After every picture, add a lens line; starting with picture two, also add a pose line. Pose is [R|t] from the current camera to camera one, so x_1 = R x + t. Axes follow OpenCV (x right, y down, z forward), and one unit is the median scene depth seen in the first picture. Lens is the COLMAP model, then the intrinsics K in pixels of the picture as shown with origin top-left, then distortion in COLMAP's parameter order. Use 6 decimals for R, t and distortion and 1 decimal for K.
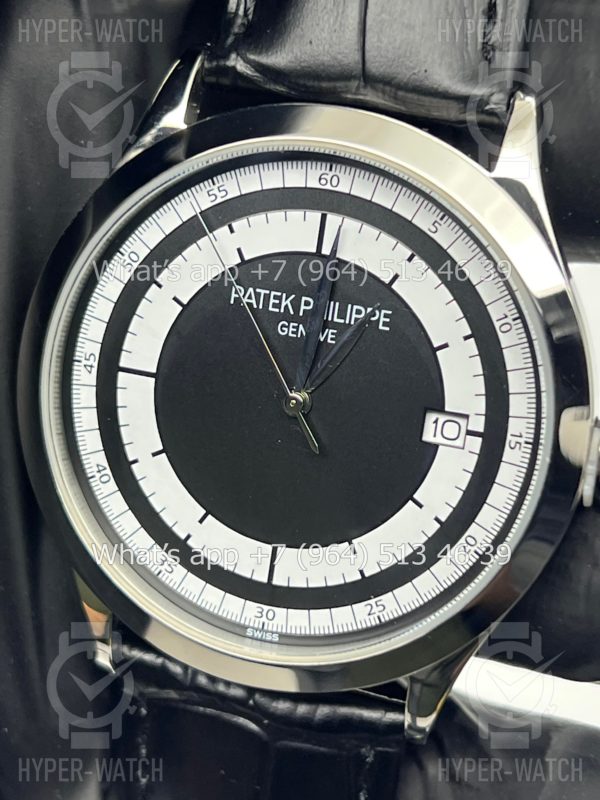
lens RADIAL K [[1859.2, 0, 299.3], [0, 1859.2, 395.9], [0, 0, 1]] dist [0.248793, 0.000000]
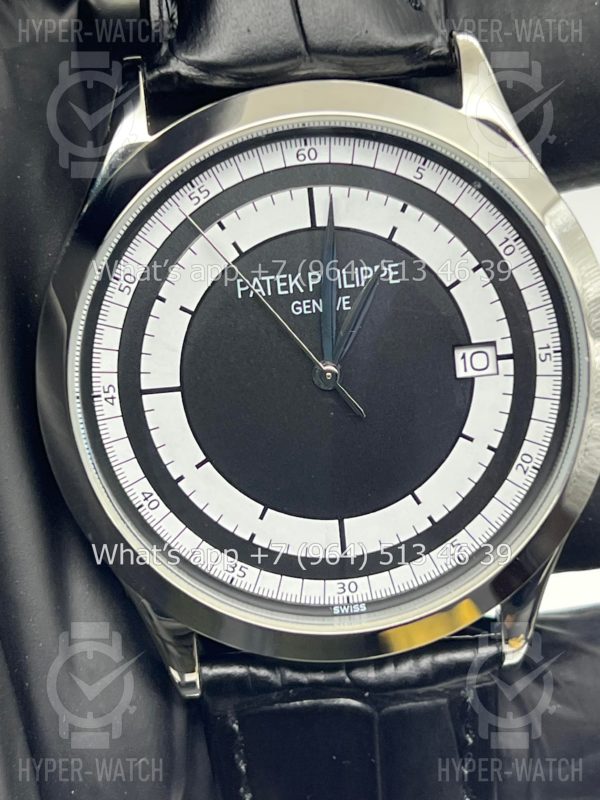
lens RADIAL K [[1859.2, 0, 304.9], [0, 1859.2, 398.8], [0, 0, 1]] dist [0.248793, 0.000000]
pose [[0.934177, -0.258104, 0.246363, -0.267214], [0.268815, 0.963137, -0.010276, 0.022903], [-0.234629, 0.075826, 0.969123, 0.019531]]
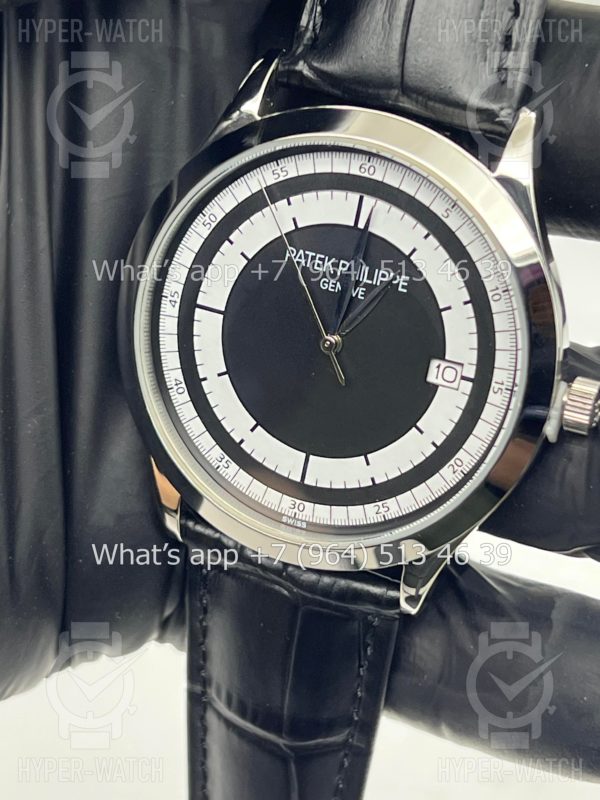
lens RADIAL K [[1859.2, 0, 303.9], [0, 1859.2, 406.6], [0, 0, 1]] dist [0.248793, 0.000000]
pose [[0.993266, 0.075004, -0.088299, 0.095282], [-0.068313, 0.994726, 0.076503, -0.049199], [0.093571, -0.069956, 0.993152, -0.261940]]
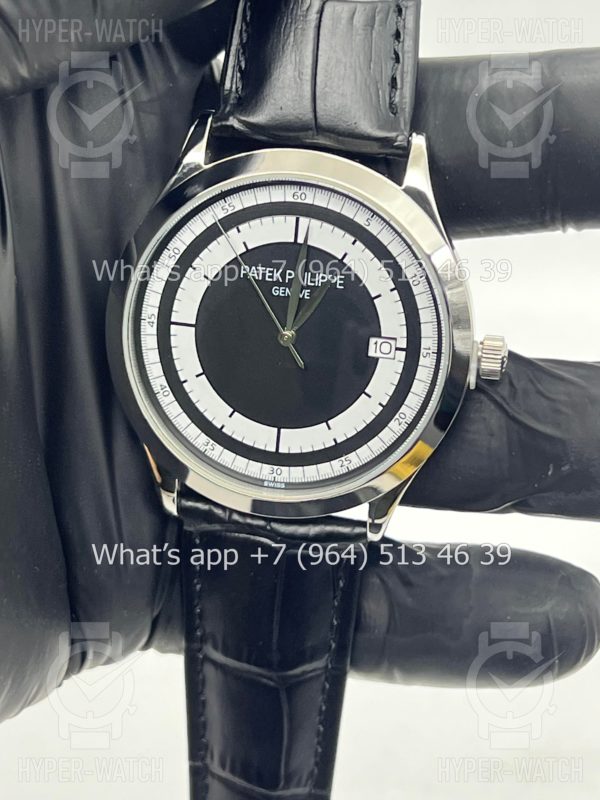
lens RADIAL K [[1859.2, 0, 292.4], [0, 1859.2, 403.7], [0, 0, 1]] dist [0.248793, 0.000000]
pose [[0.995353, -0.072526, 0.063350, -0.101680], [0.068180, 0.995334, 0.068272, -0.048013], [-0.068006, -0.063636, 0.995653, -0.580564]]
